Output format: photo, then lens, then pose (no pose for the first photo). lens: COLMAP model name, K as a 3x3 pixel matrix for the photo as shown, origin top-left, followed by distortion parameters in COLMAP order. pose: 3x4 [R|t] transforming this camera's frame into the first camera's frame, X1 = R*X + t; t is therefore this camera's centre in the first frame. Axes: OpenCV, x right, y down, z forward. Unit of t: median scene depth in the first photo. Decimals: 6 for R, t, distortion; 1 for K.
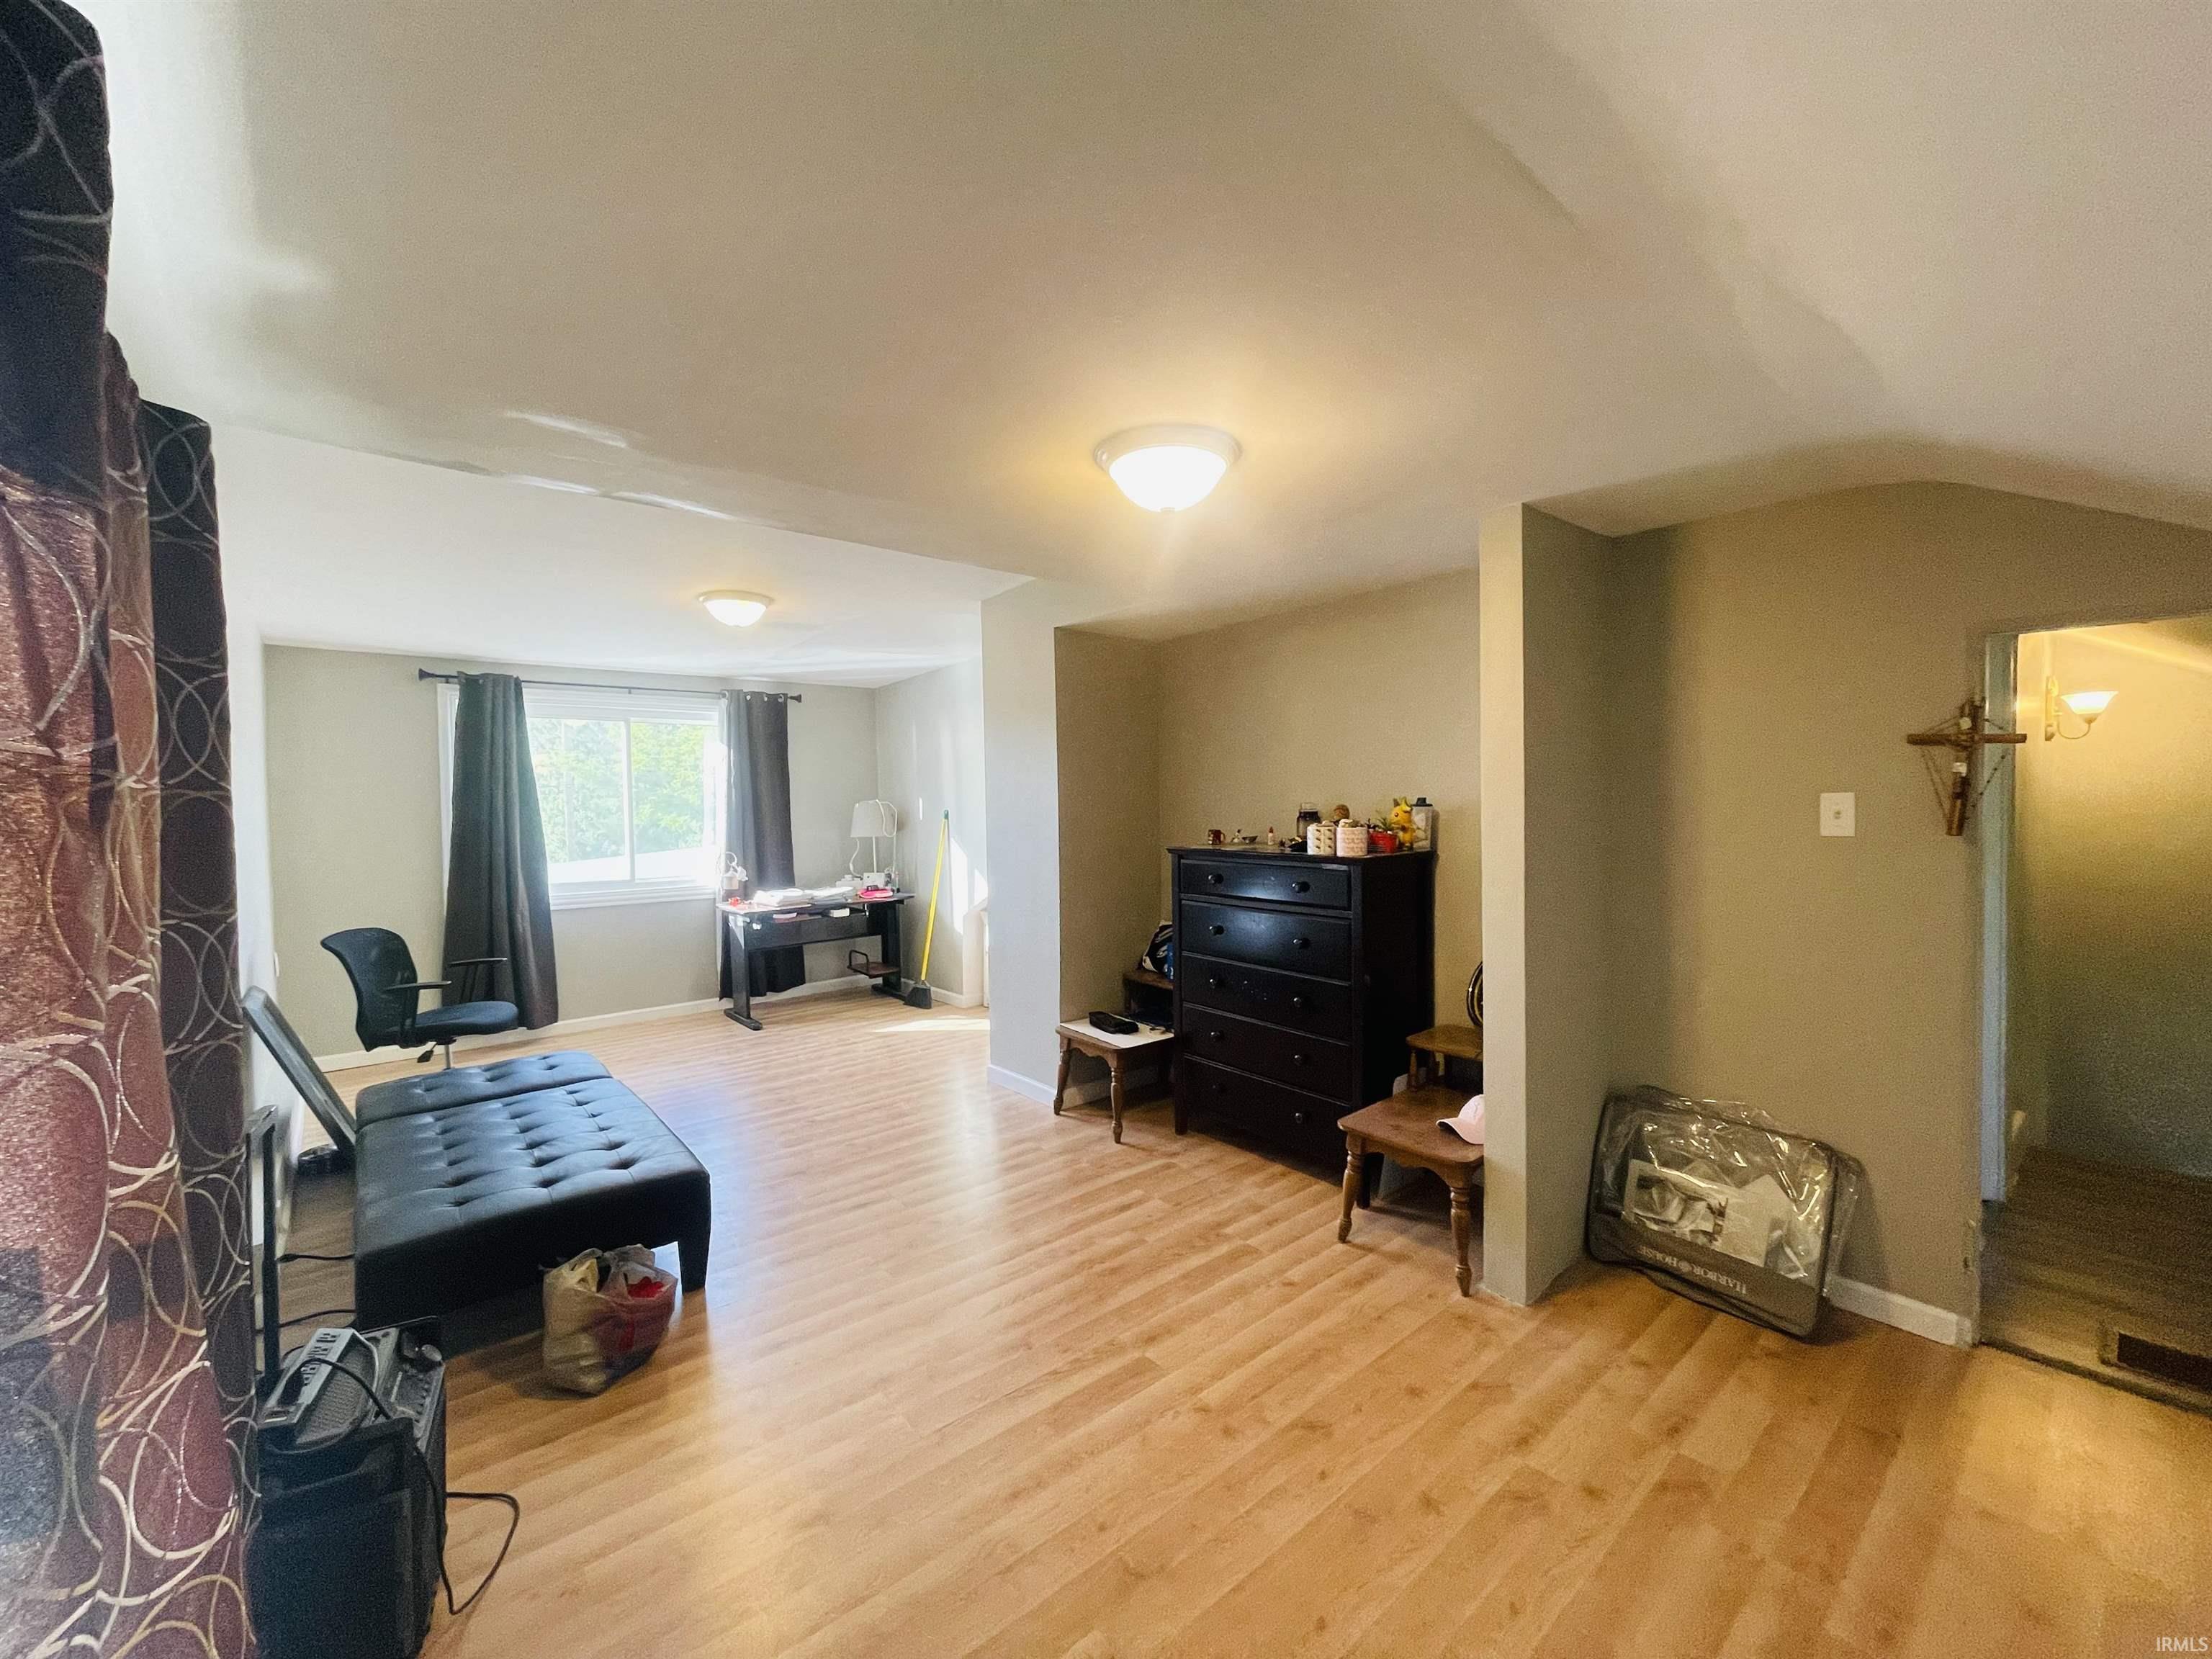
lens RADIAL K [[884.2, 0, 1111.0], [0, 884.2, 825.2], [0, 0, 1]] dist [-0.001096, -0.000880]
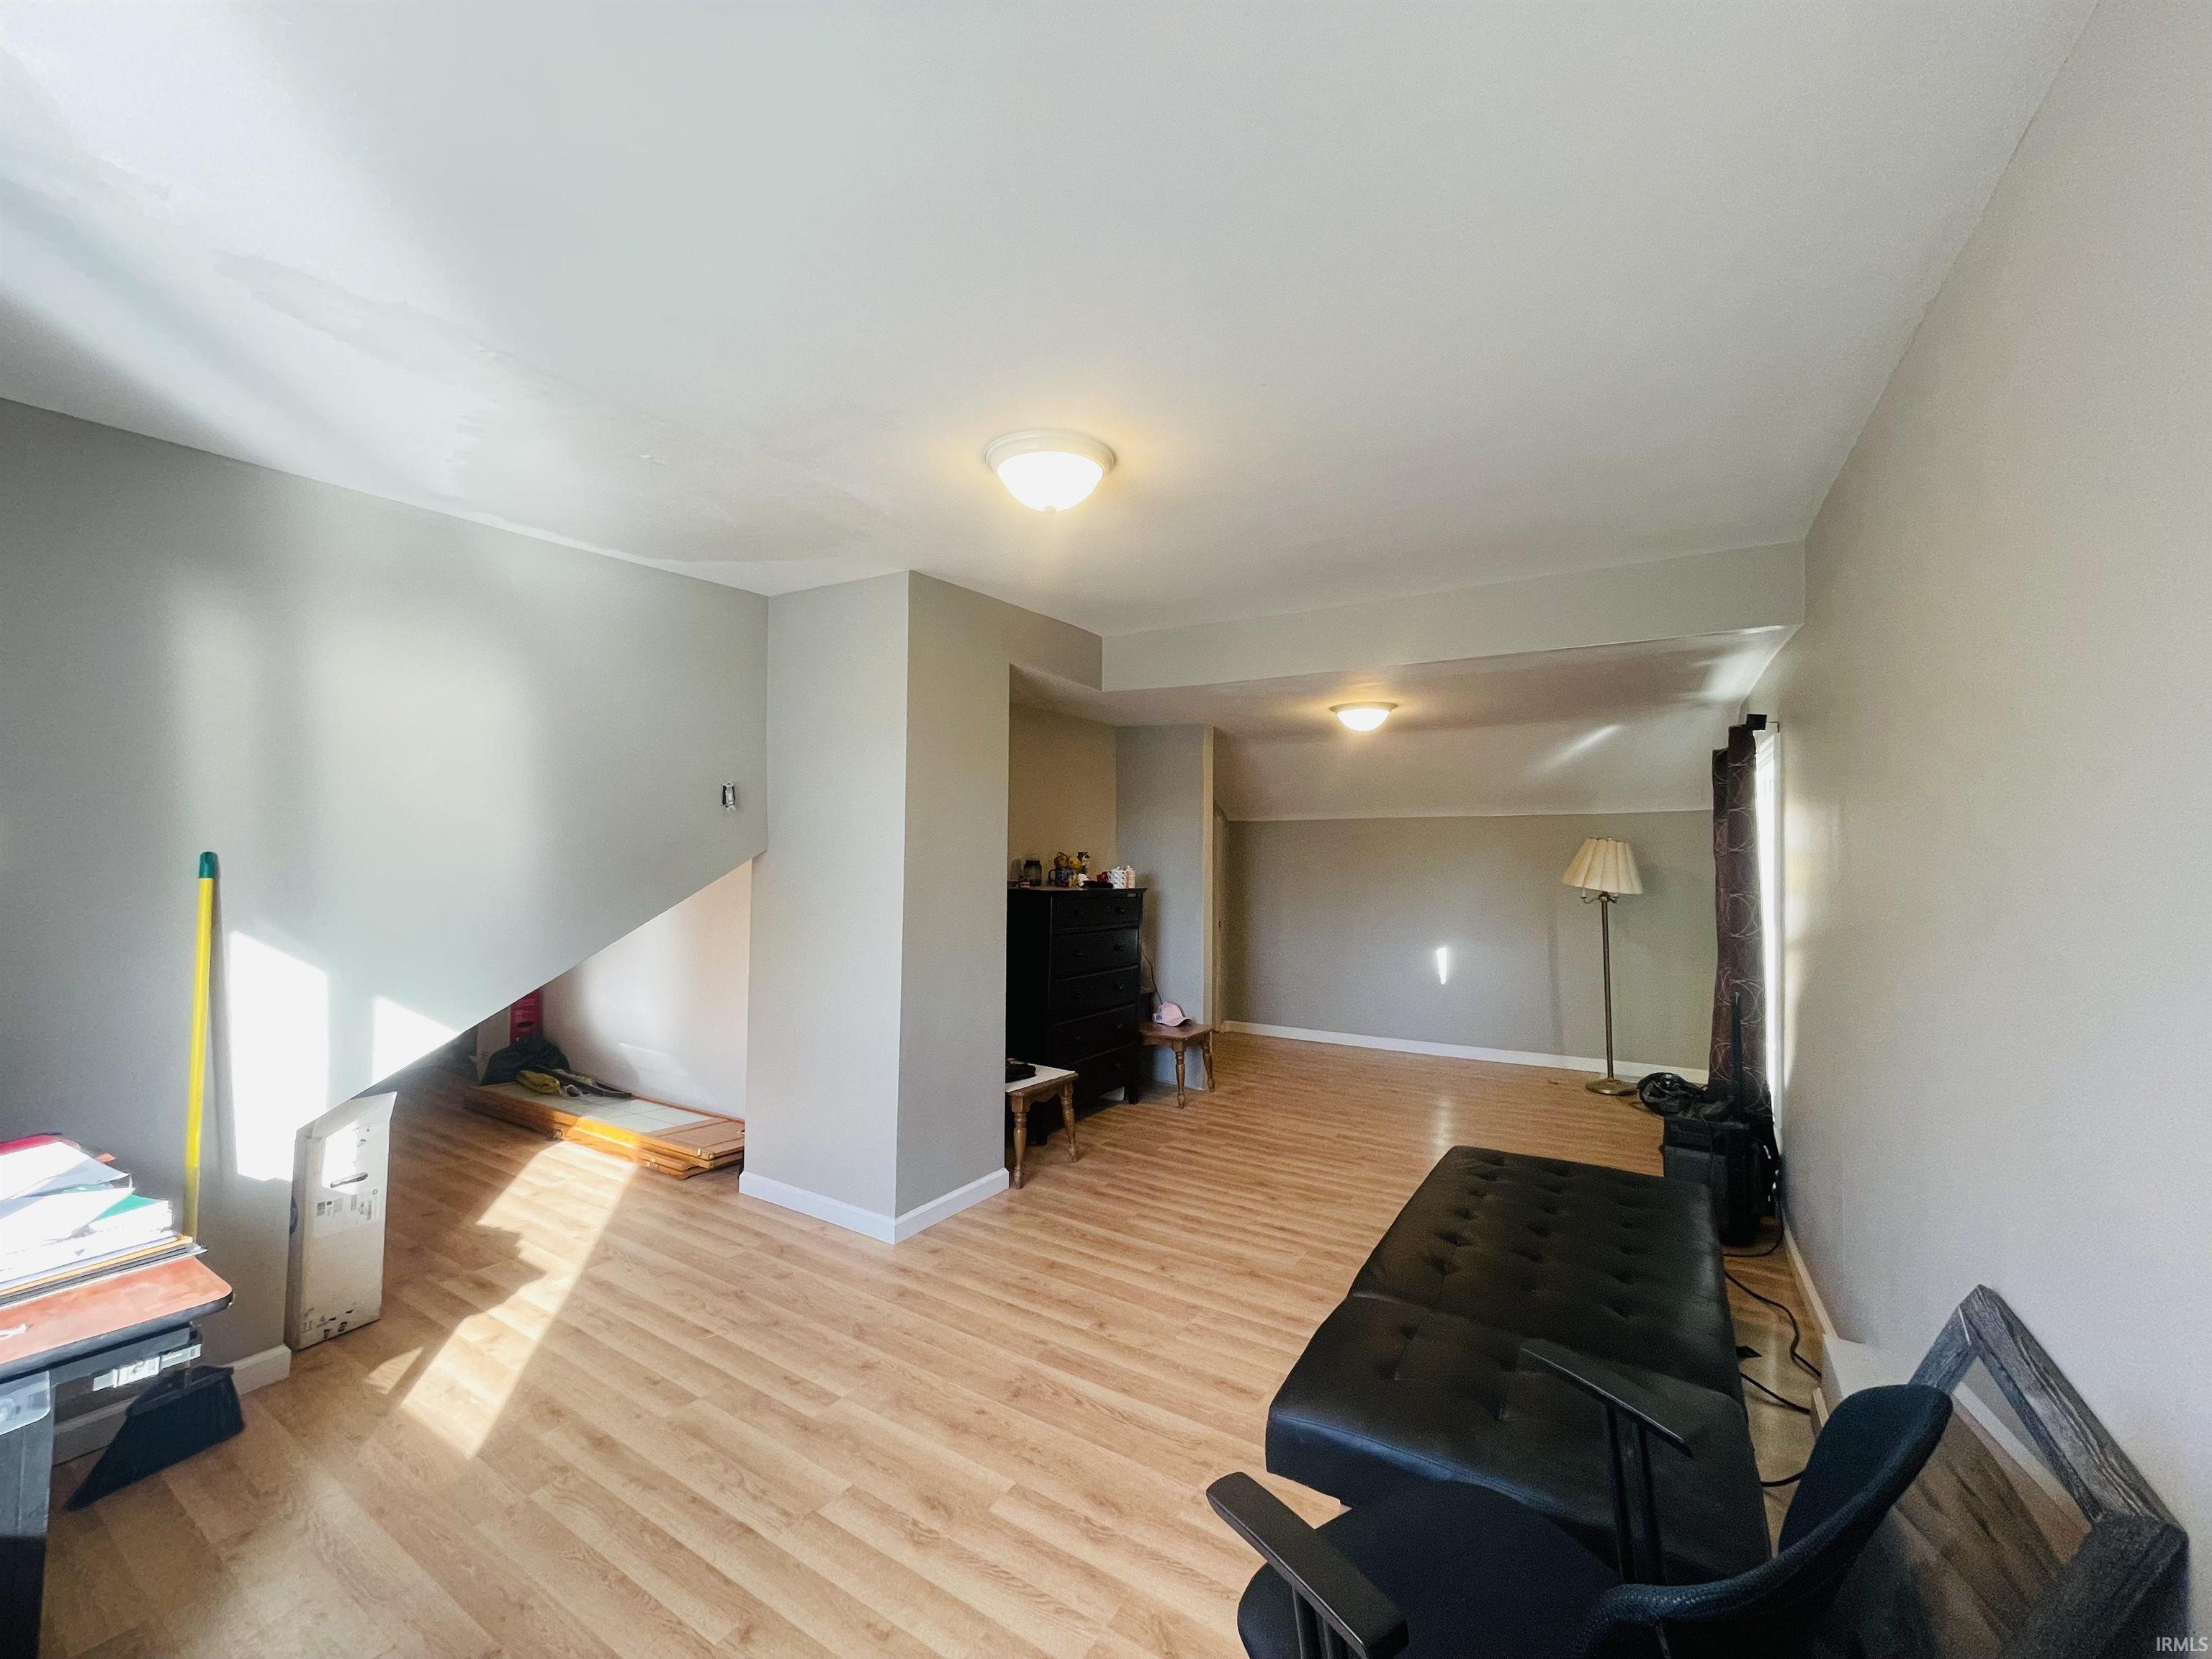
lens RADIAL K [[884.2, 0, 1111.2], [0, 884.2, 831.4], [0, 0, 1]] dist [-0.001096, -0.000880]
pose [[-0.298732, 0.027301, 0.953946, -1.238197], [0.007637, 0.999627, -0.026216, -0.024525], [-0.954307, -0.000546, -0.298829, 1.494995]]
